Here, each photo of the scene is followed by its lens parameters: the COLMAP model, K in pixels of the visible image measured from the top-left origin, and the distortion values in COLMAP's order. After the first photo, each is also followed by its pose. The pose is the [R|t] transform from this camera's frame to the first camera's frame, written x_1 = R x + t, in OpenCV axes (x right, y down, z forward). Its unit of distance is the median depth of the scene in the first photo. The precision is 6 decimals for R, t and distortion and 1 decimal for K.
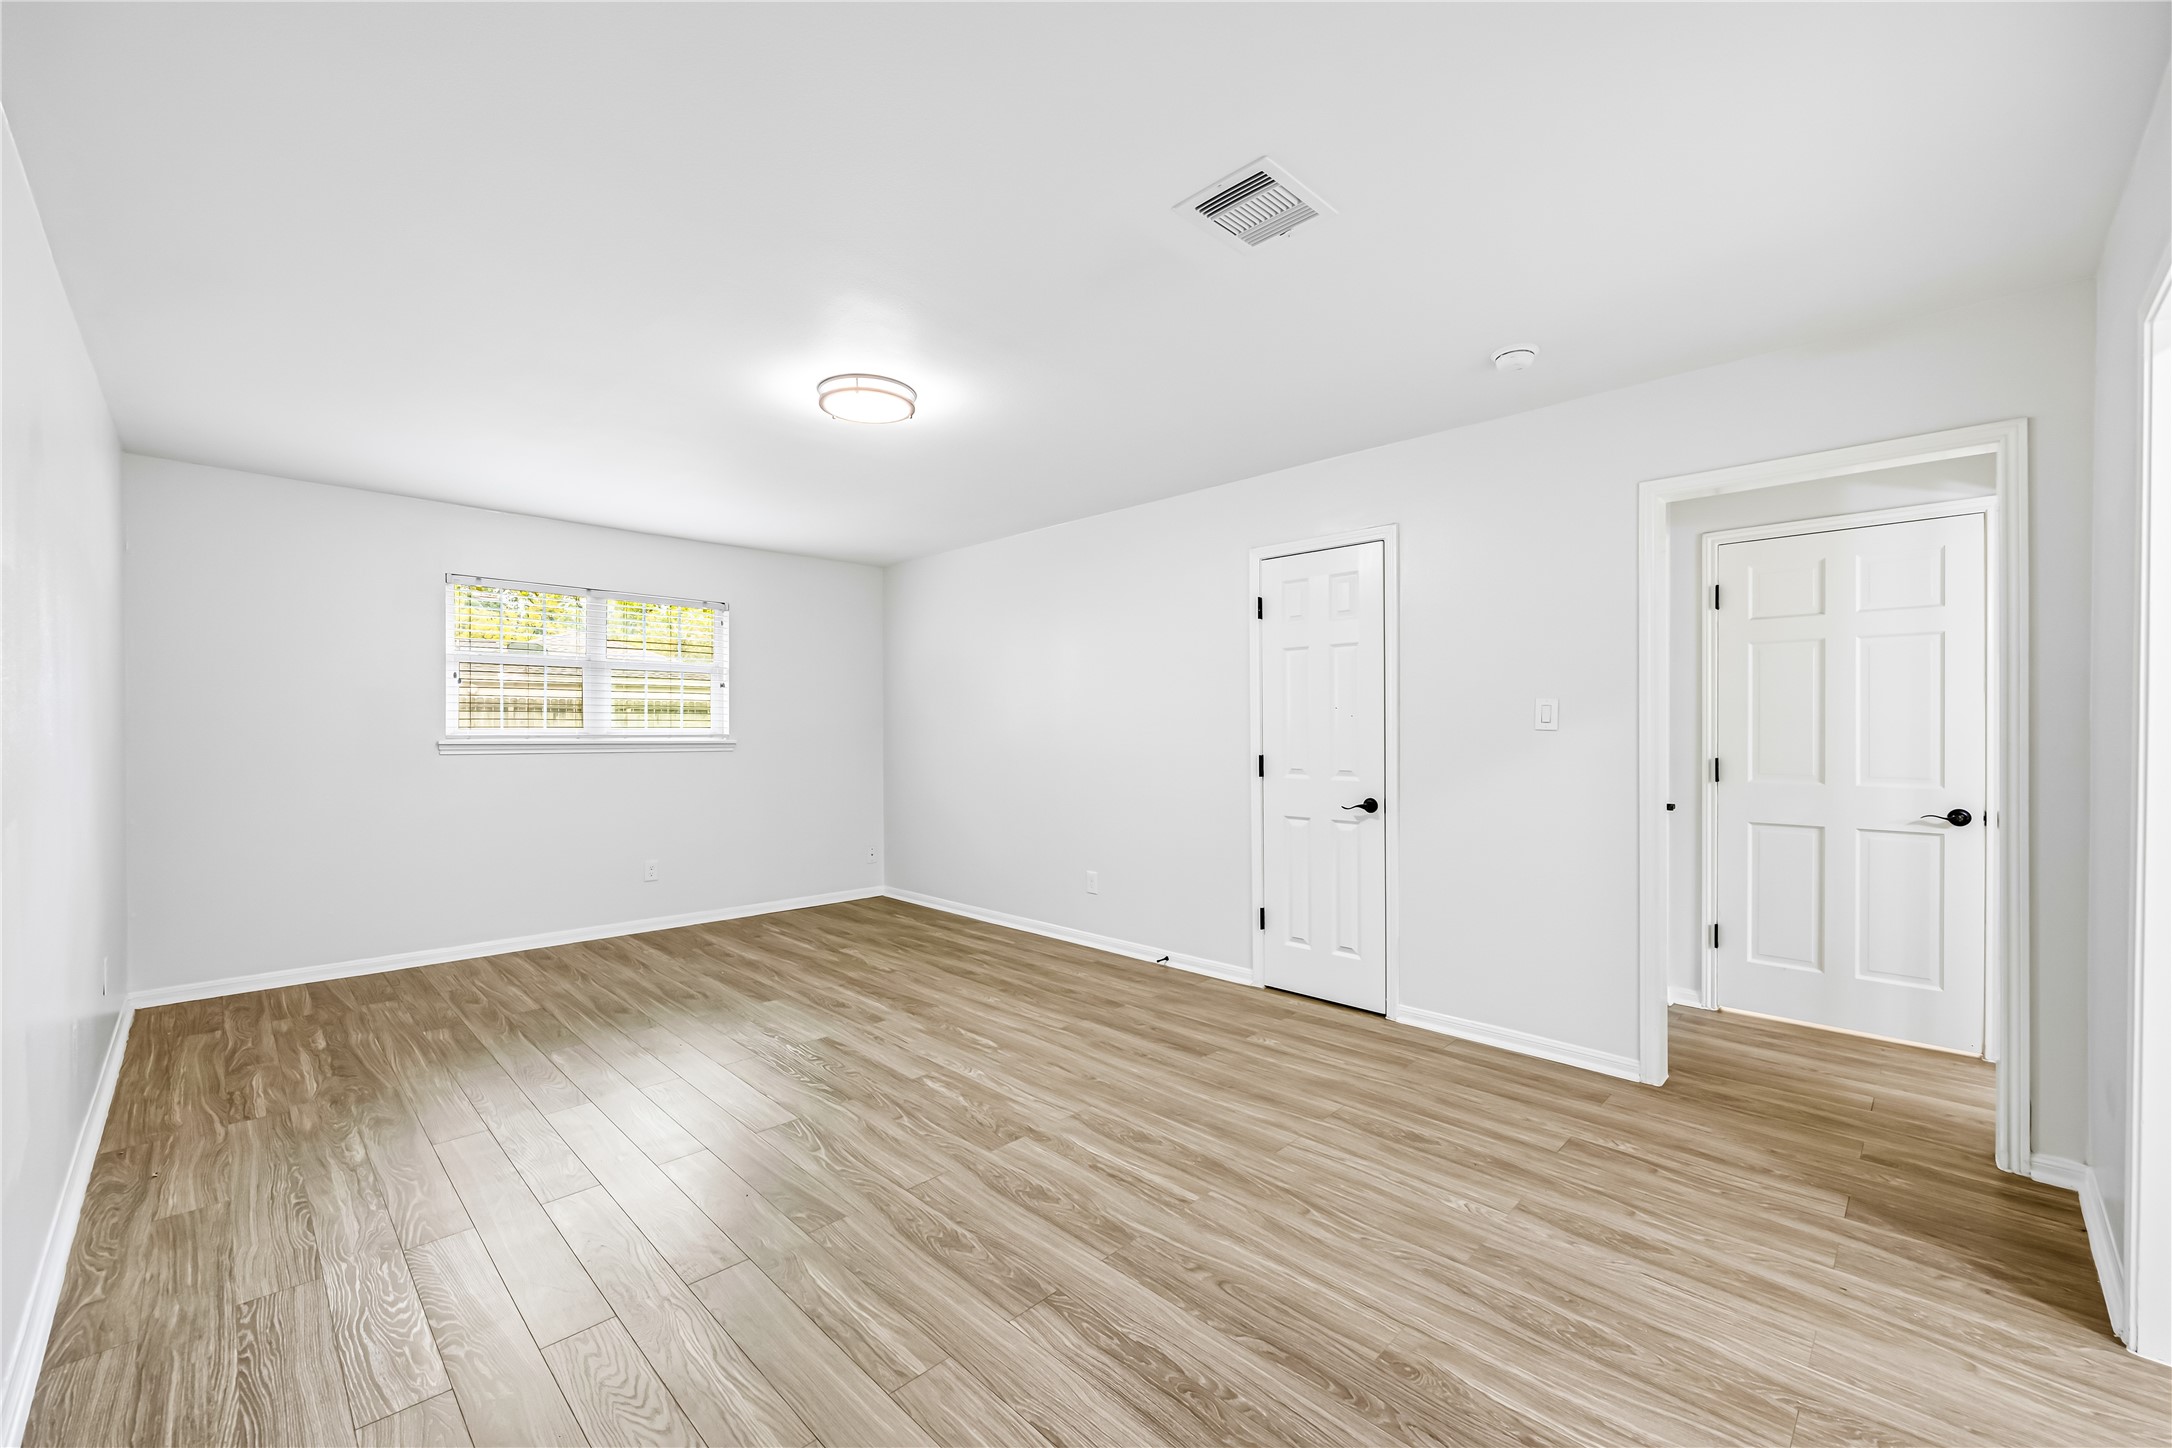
lens RADIAL K [[872.5, 0, 1084.2], [0, 872.5, 726.0], [0, 0, 1]] dist [0.001507, -0.001515]
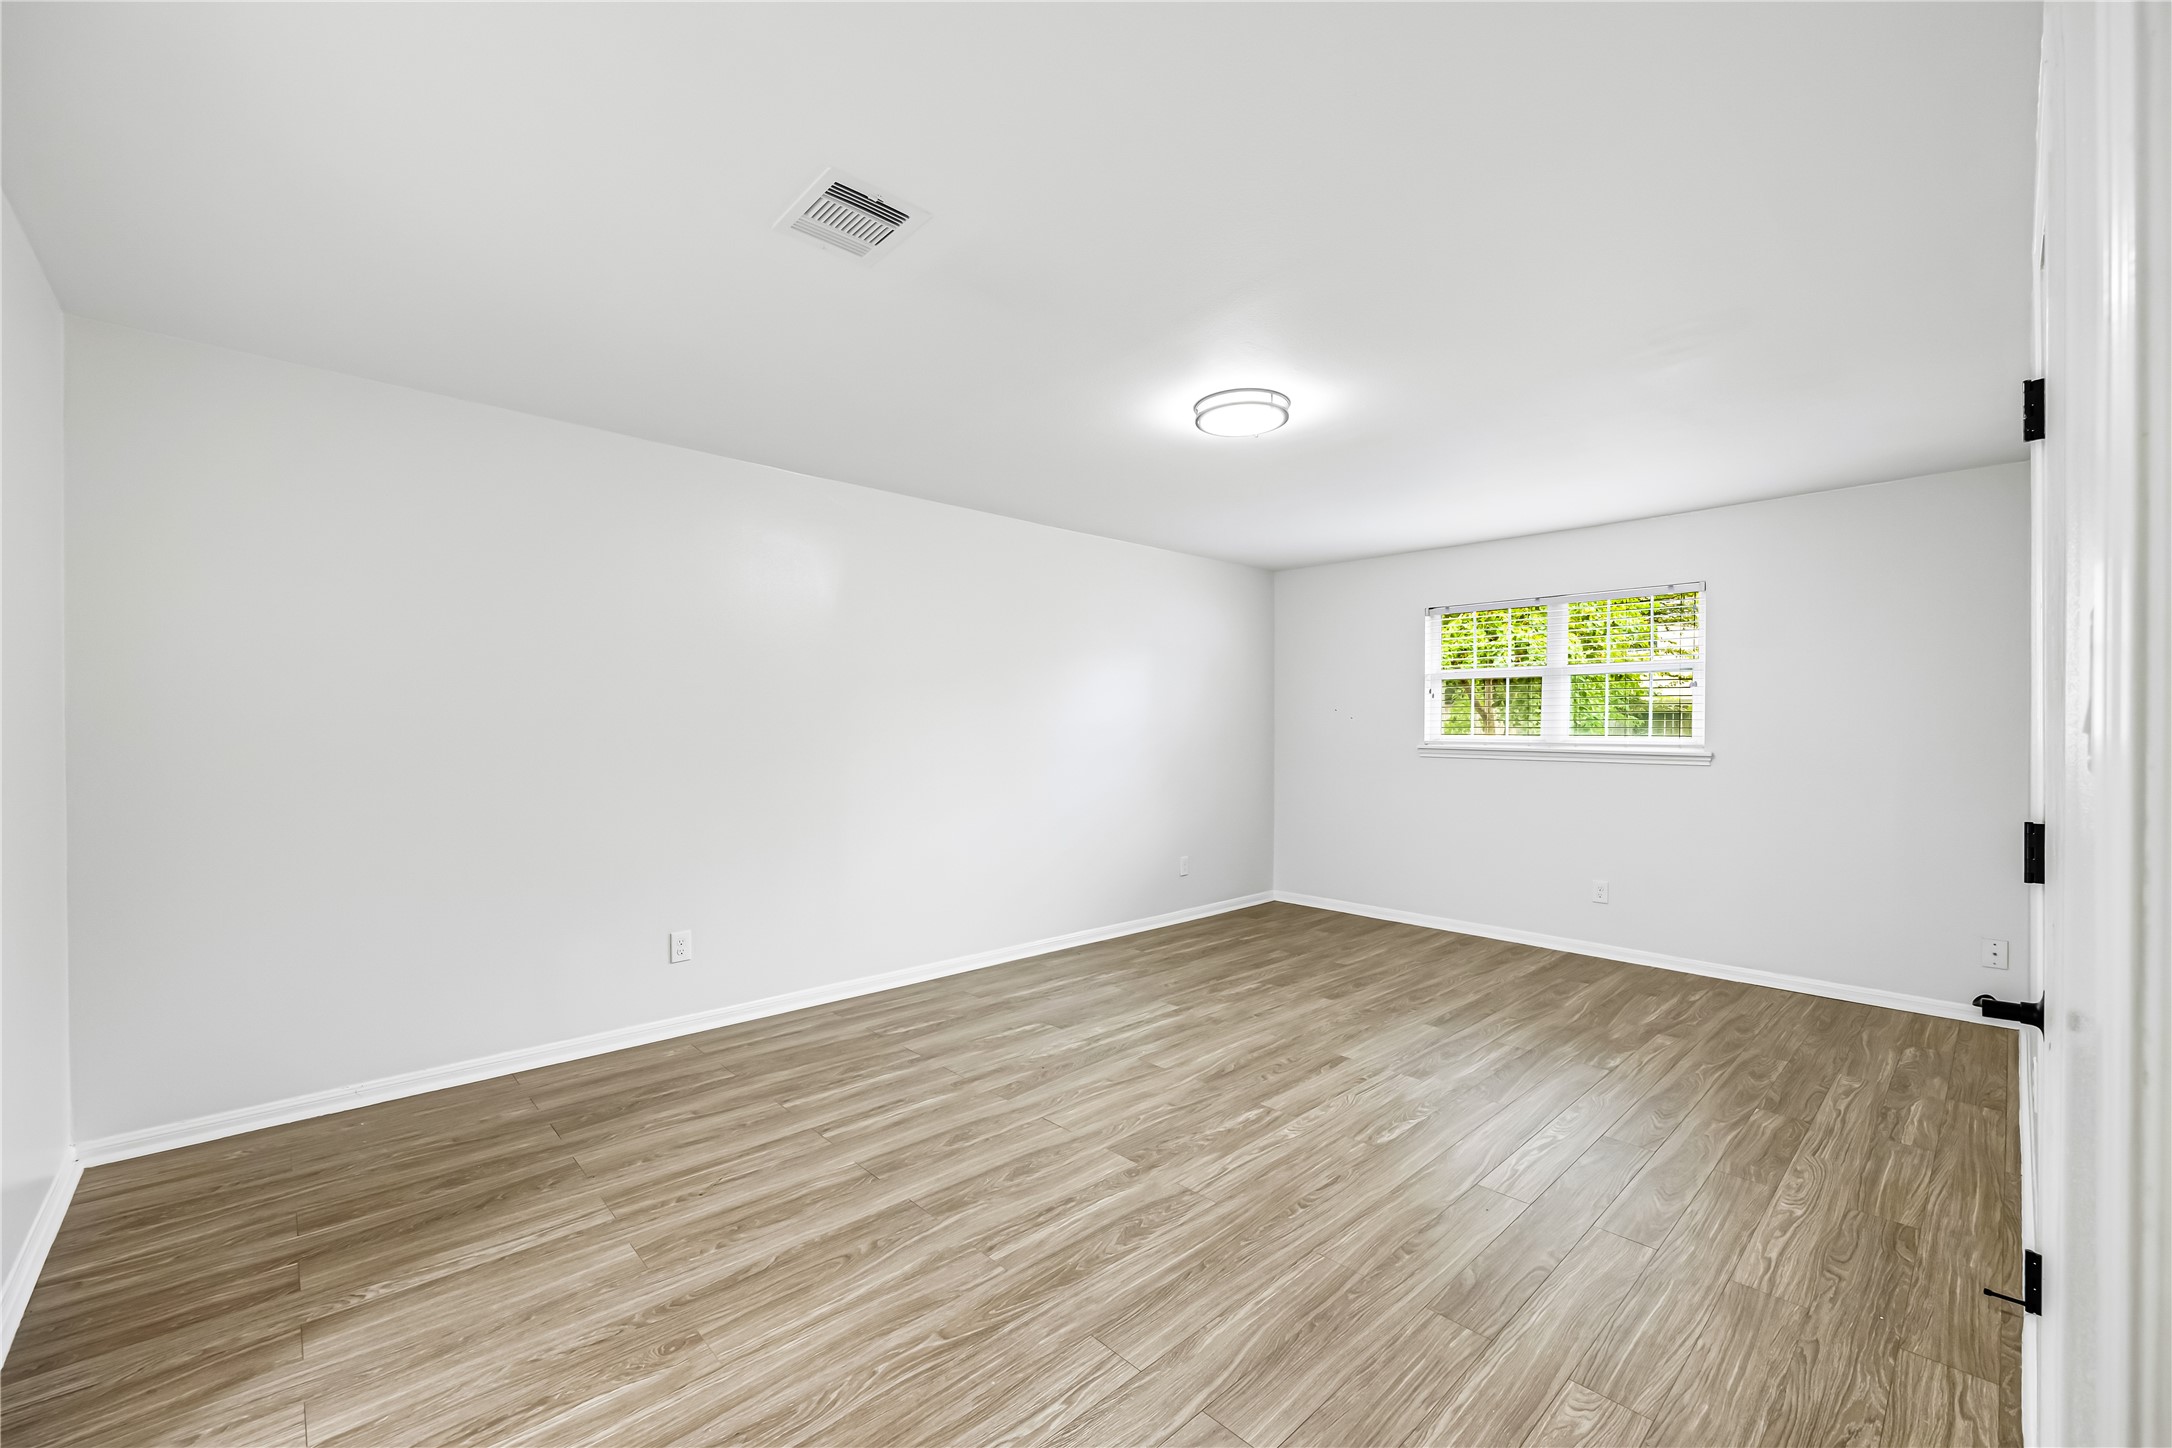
lens RADIAL K [[872.5, 0, 1076.3], [0, 872.5, 733.9], [0, 0, 1]] dist [0.001507, -0.001515]
pose [[-0.039649, 0.001332, -0.999213, 0.893745], [-0.001927, 0.999997, 0.001409, -0.001778], [0.999212, 0.001981, -0.039647, 0.975464]]
